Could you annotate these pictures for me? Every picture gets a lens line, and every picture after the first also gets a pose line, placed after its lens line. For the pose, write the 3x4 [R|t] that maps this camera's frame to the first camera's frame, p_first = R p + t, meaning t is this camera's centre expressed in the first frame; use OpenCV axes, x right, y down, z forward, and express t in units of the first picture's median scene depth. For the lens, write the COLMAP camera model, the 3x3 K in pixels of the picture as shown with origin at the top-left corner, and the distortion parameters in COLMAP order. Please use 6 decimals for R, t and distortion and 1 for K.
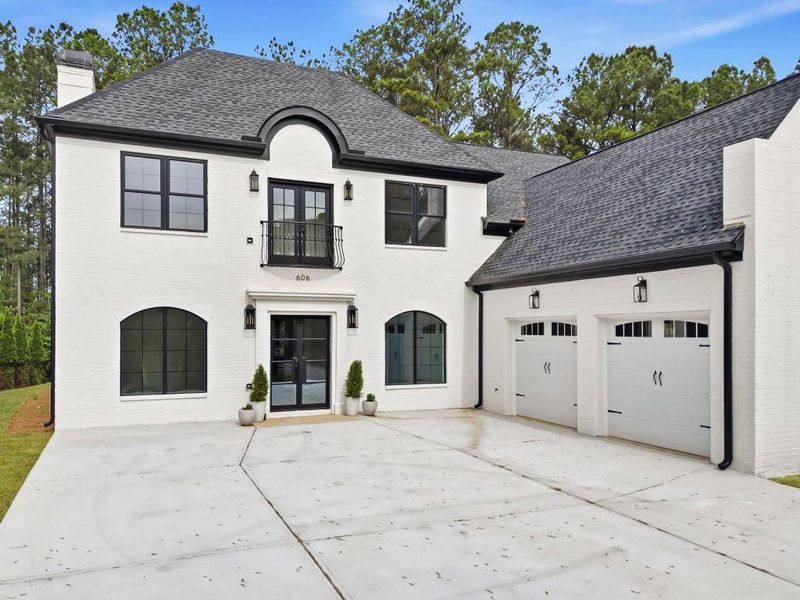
lens RADIAL K [[665.8, 0, 407.9], [0, 665.8, 323.3], [0, 0, 1]] dist [0.037837, -0.031166]
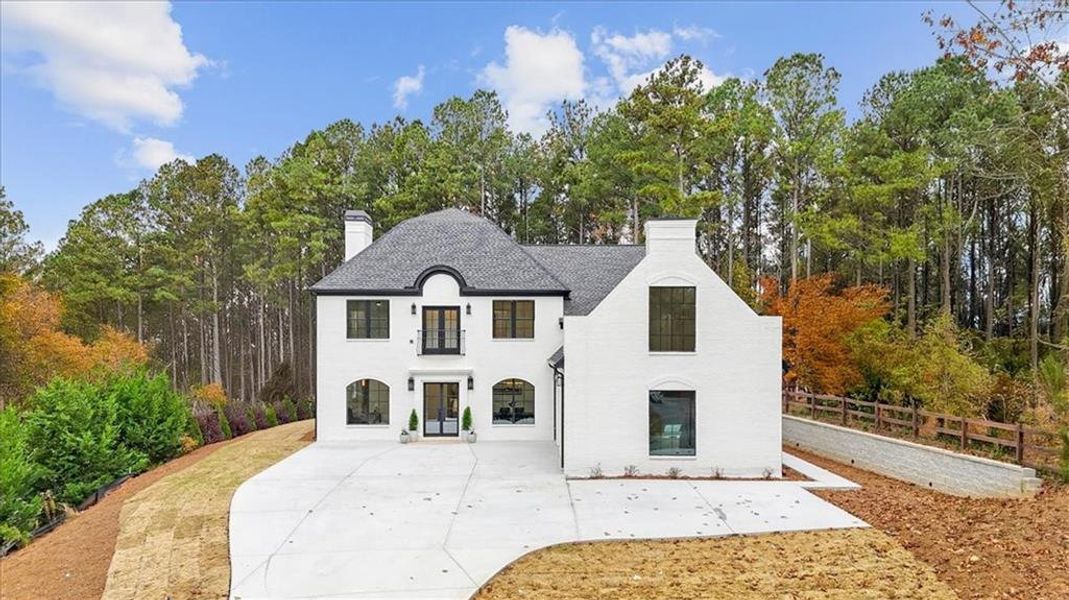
lens RADIAL K [[819.9, 0, 523.0], [0, 819.9, 328.6], [0, 0, 1]] dist [0.035251, -0.016877]
pose [[0.920441, -0.008024, -0.390799, 0.861116], [0.004383, 0.999938, -0.010209, -0.127180], [0.390856, 0.007684, 0.920420, -0.880589]]
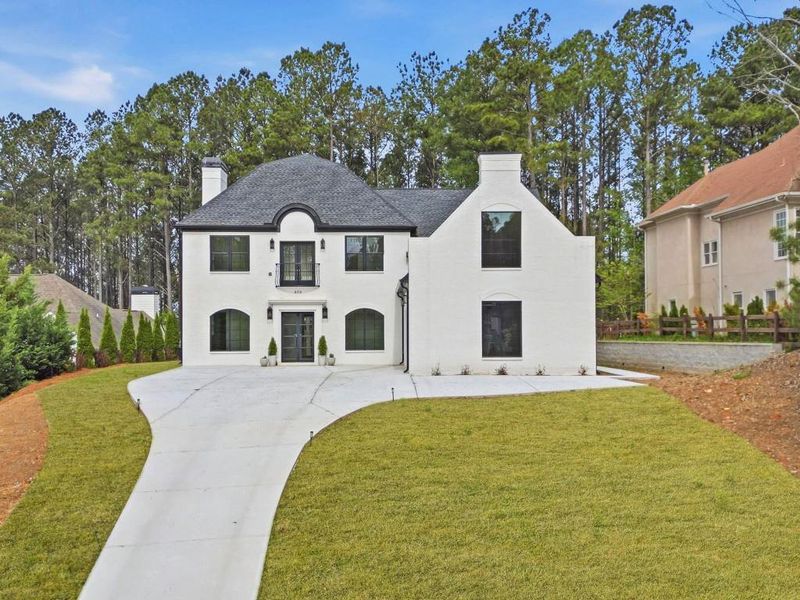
lens RADIAL K [[940.7, 0, 398.5], [0, 940.7, 306.3], [0, 0, 1]] dist [0.039159, 0.000000]
pose [[0.929350, -0.018279, -0.368746, 1.067426], [0.012239, 0.999750, -0.018712, 0.024905], [0.368996, 0.012877, 0.929342, -1.349306]]
